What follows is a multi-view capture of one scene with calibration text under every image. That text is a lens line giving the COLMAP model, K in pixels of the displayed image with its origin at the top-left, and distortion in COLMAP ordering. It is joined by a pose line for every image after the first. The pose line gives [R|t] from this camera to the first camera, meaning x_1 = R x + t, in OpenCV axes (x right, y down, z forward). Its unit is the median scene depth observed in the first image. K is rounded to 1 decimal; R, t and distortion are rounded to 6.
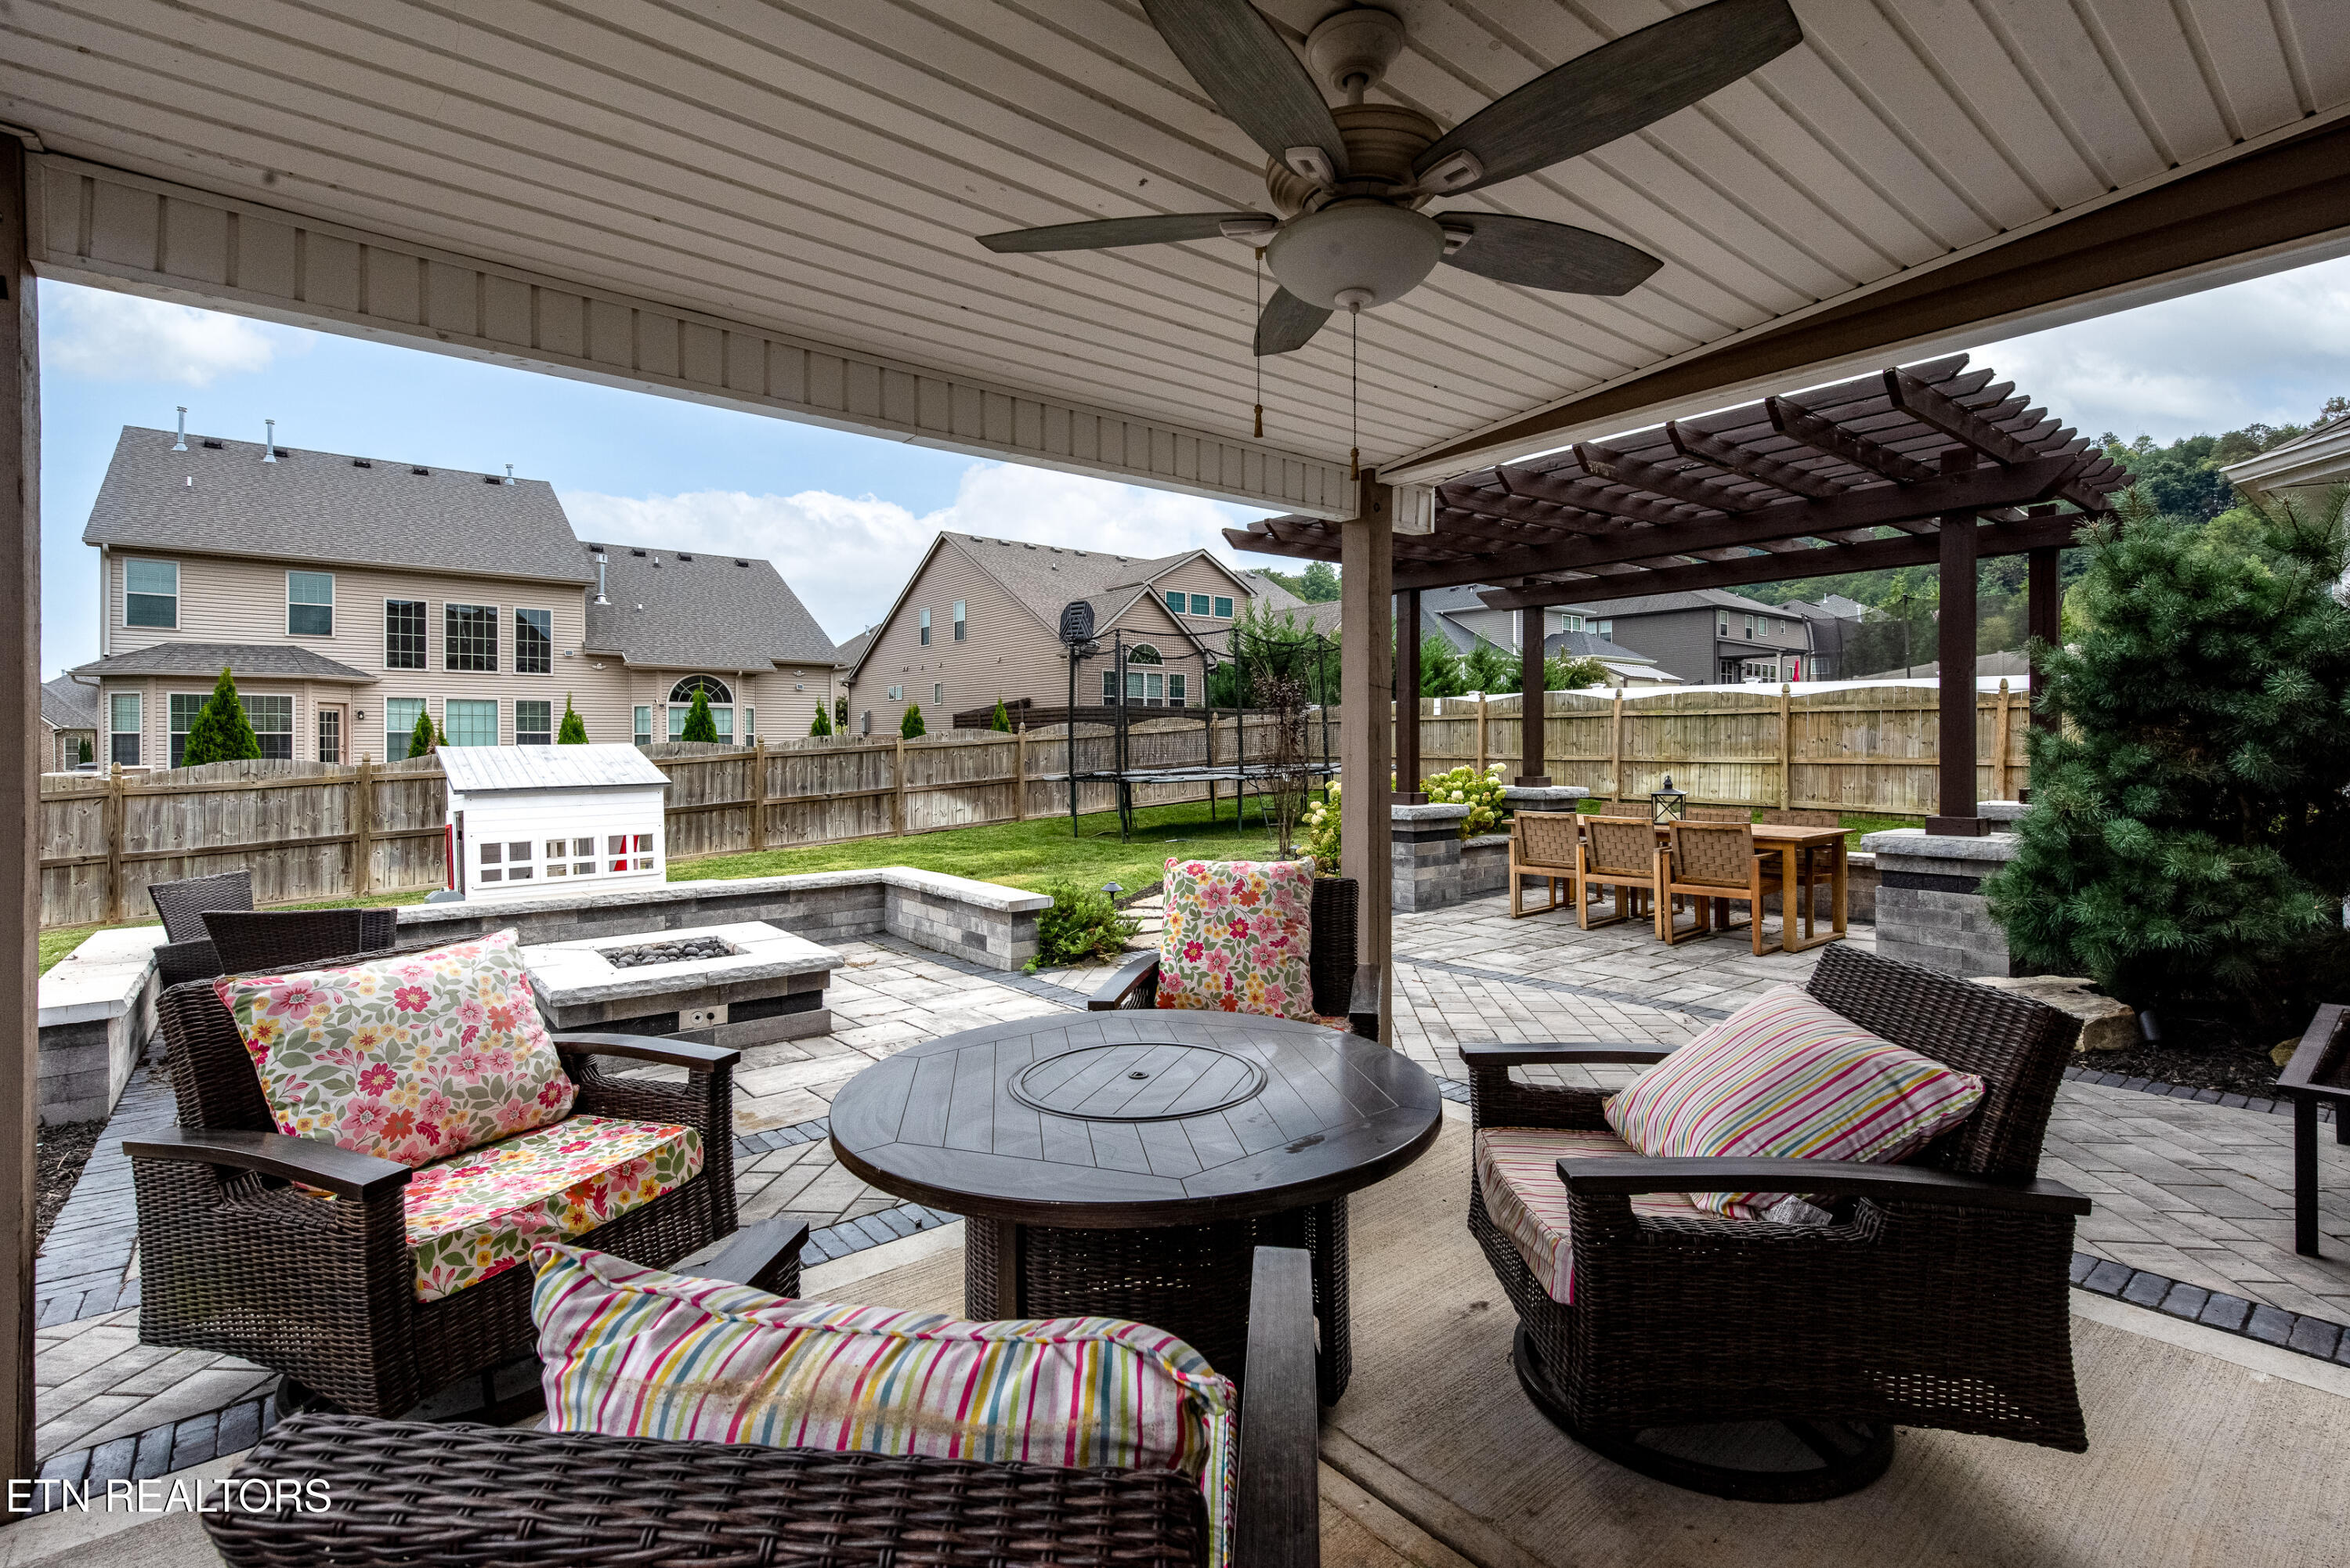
lens RADIAL K [[1070.8, 0, 1170.9], [0, 1070.8, 764.9], [0, 0, 1]] dist [-0.000213, -0.000034]
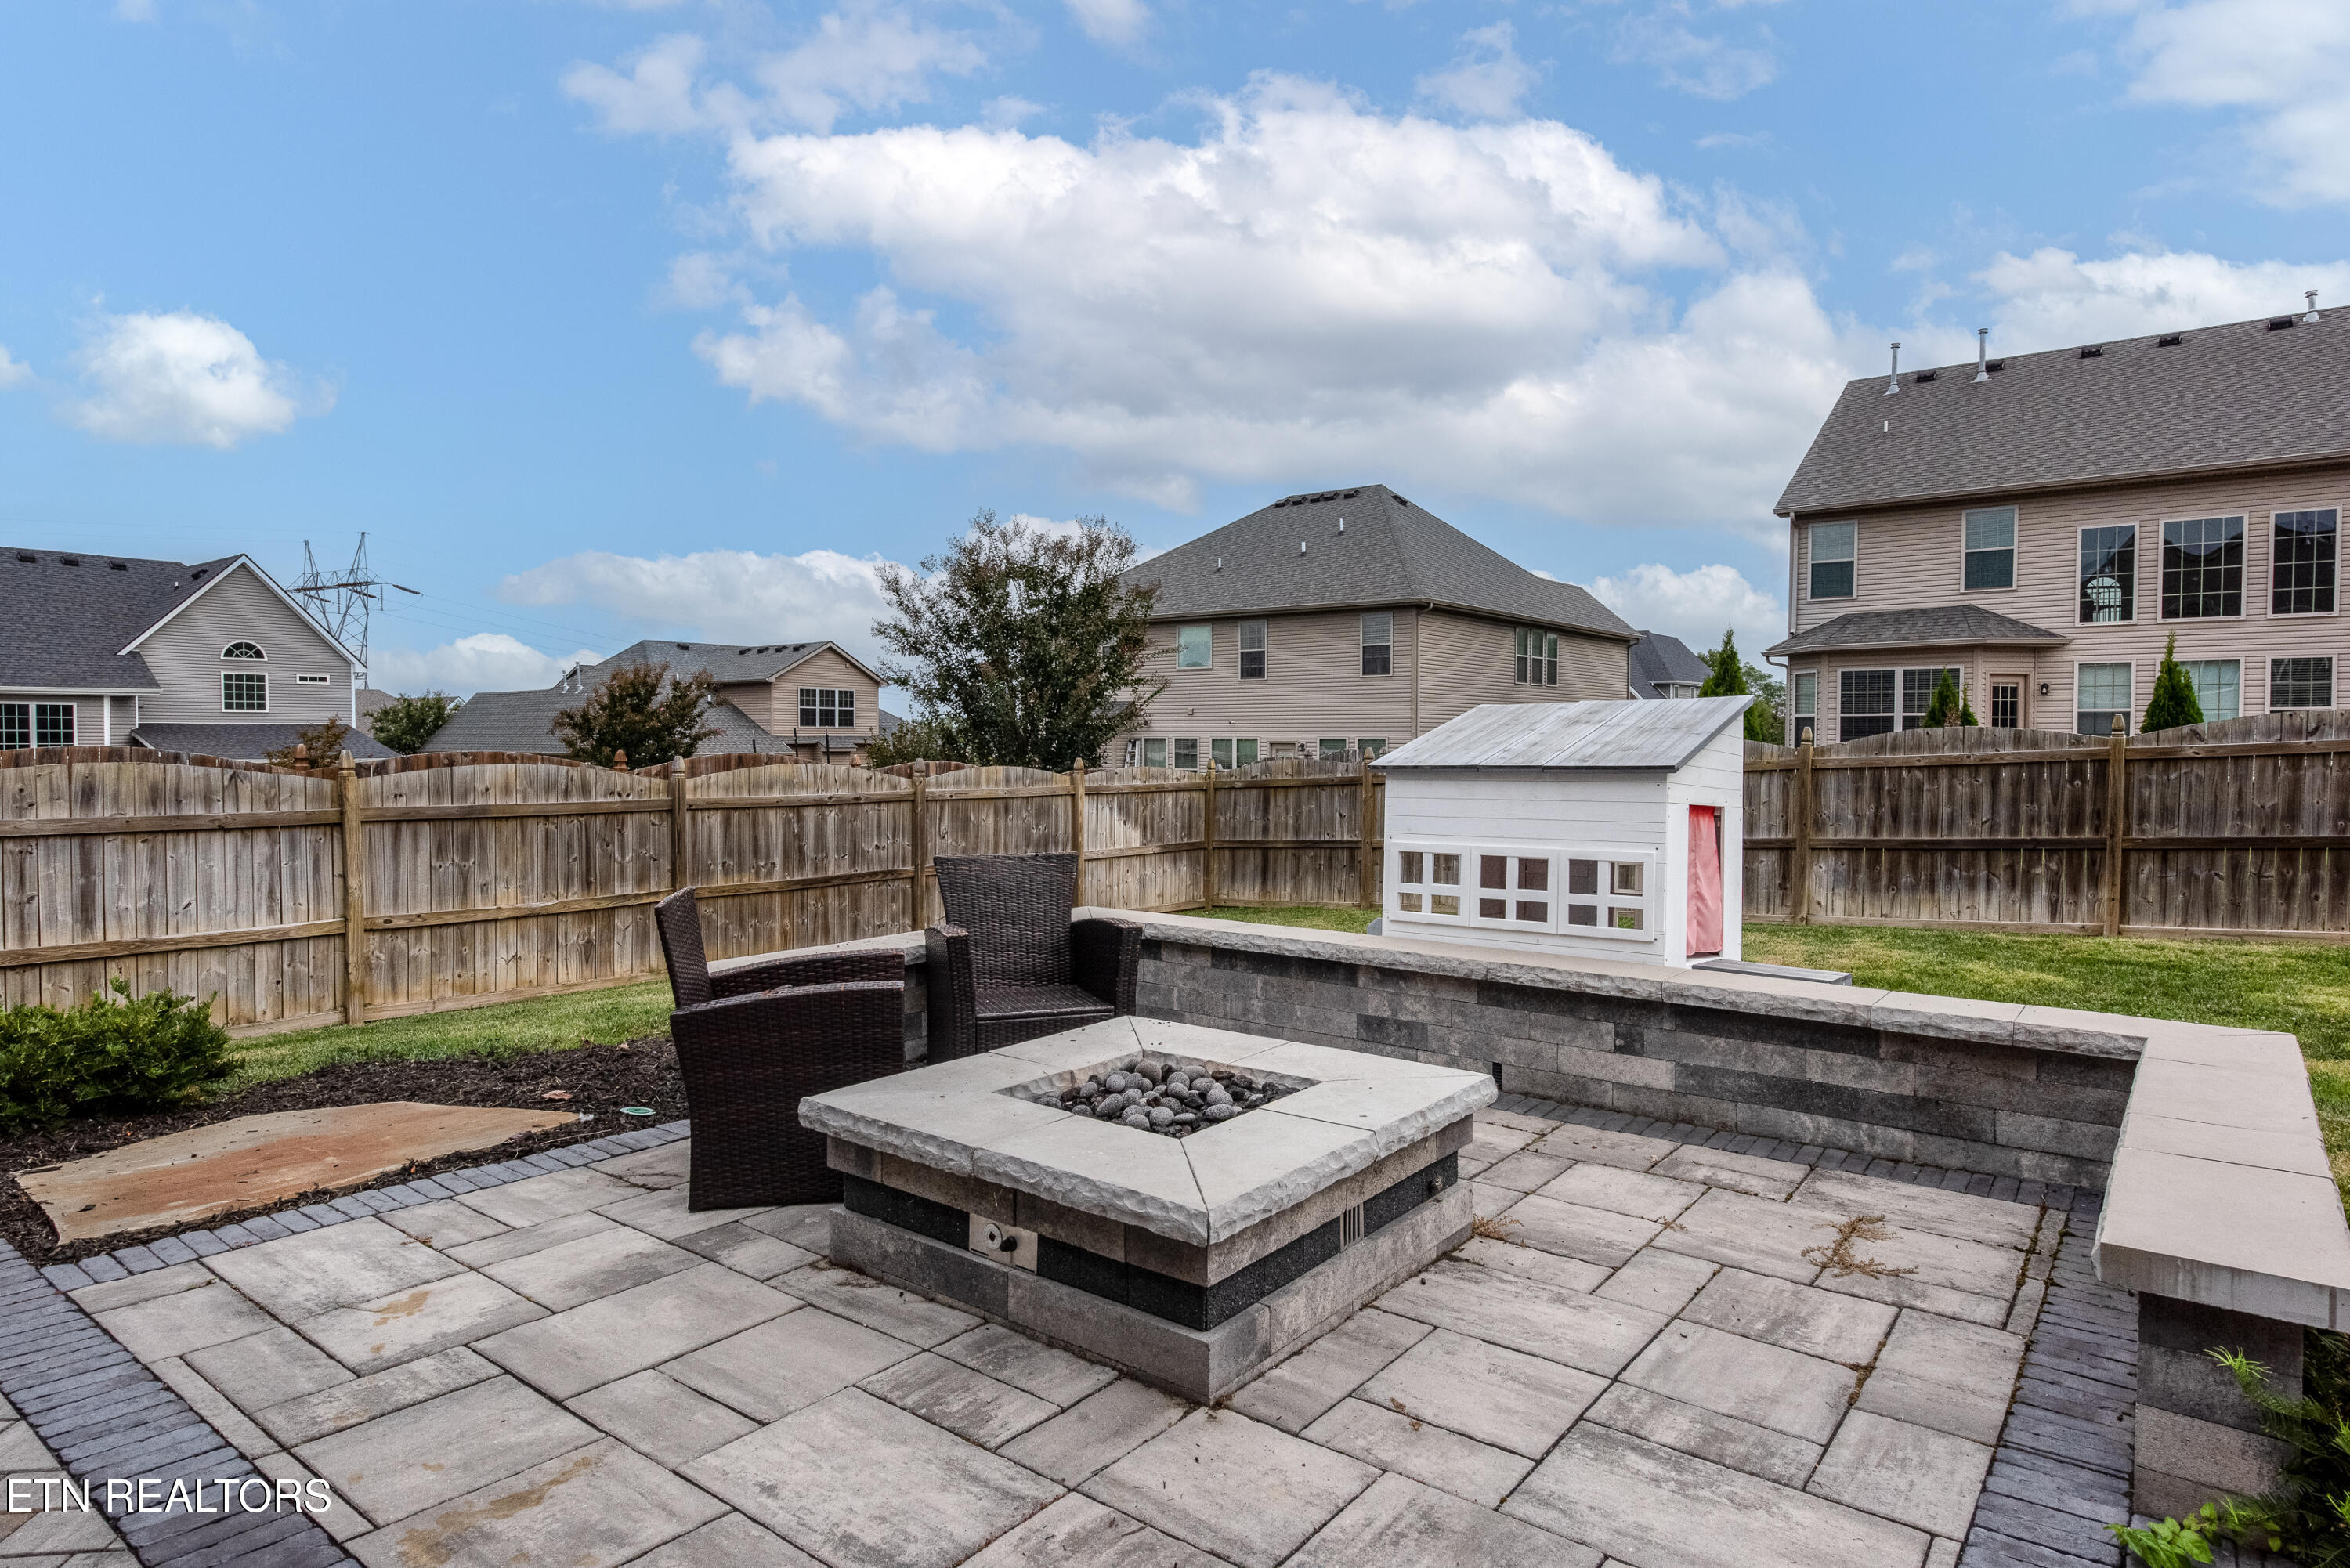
lens RADIAL K [[1347.9, 0, 1171.5], [0, 1347.9, 781.4], [0, 0, 1]] dist [-0.002556, -0.000712]
pose [[0.219799, 0.032726, -0.974996, 0.056566], [-0.020401, 0.999373, 0.028946, 0.006143], [0.975332, 0.013528, 0.220328, 0.361356]]
